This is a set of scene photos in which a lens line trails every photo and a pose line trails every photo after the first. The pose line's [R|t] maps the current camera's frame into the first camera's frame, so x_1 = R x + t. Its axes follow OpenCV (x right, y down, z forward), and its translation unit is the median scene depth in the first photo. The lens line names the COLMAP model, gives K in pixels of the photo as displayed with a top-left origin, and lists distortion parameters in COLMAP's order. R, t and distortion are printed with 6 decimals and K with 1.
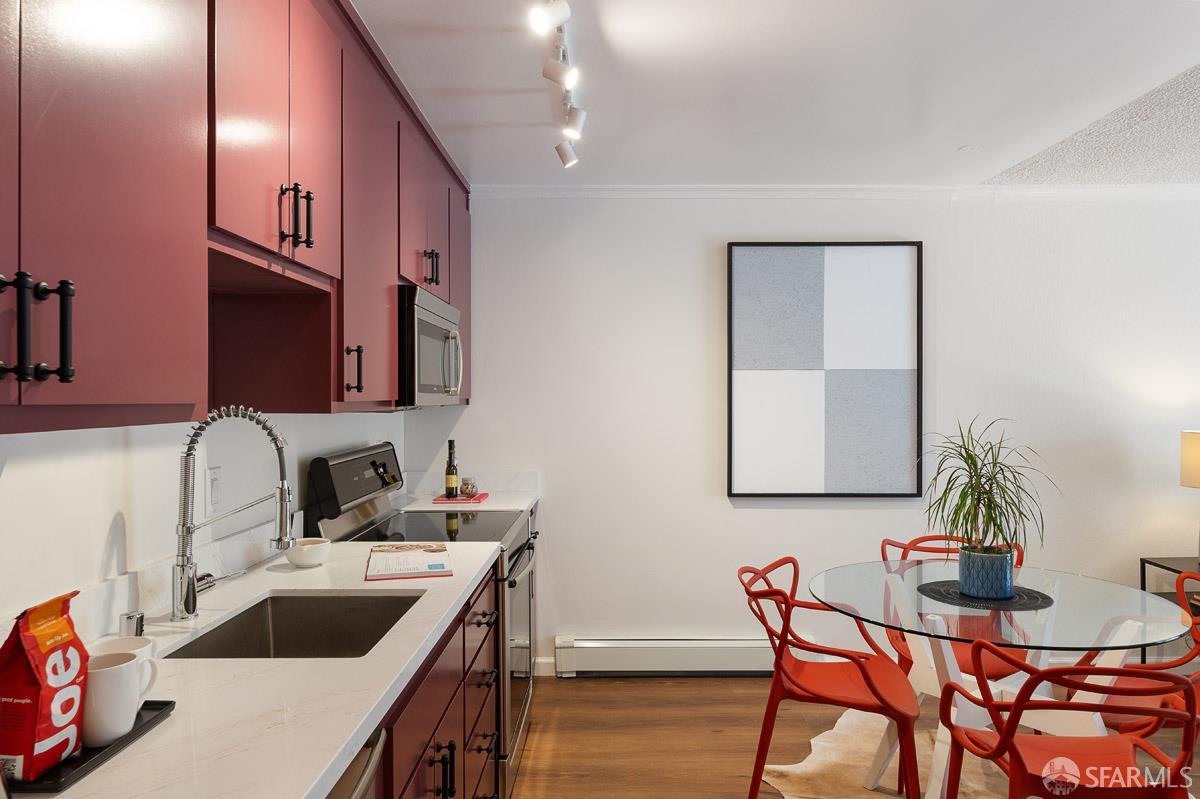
lens RADIAL K [[811.1, 0, 600.0], [0, 811.1, 399.5], [0, 0, 1]] dist [-0.001162, 0.000122]
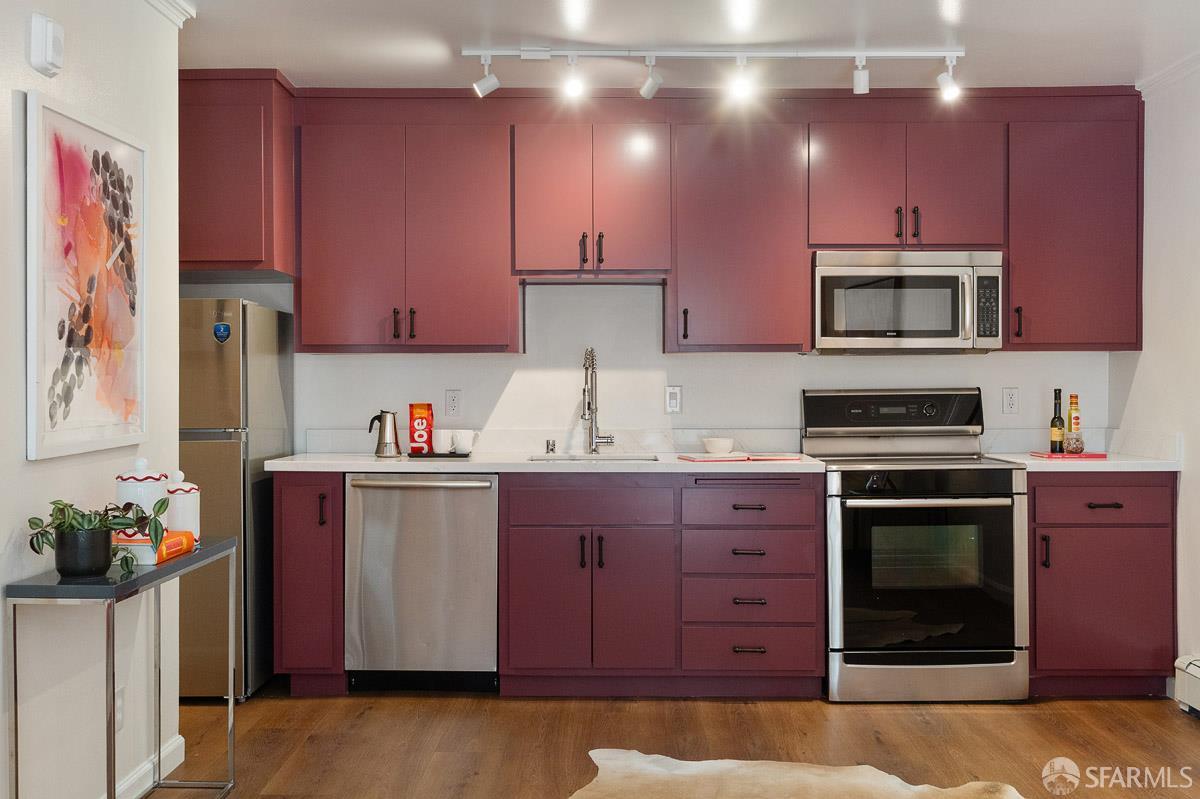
lens RADIAL K [[1206.4, 0, 599.7], [0, 1206.4, 384.9], [0, 0, 1]] dist [0.002031, -0.009813]
pose [[-0.012173, 0.005631, -0.999910, 1.087097], [-0.000213, 0.999984, 0.005634, 0.035432], [0.999926, 0.000282, -0.012172, 0.471566]]
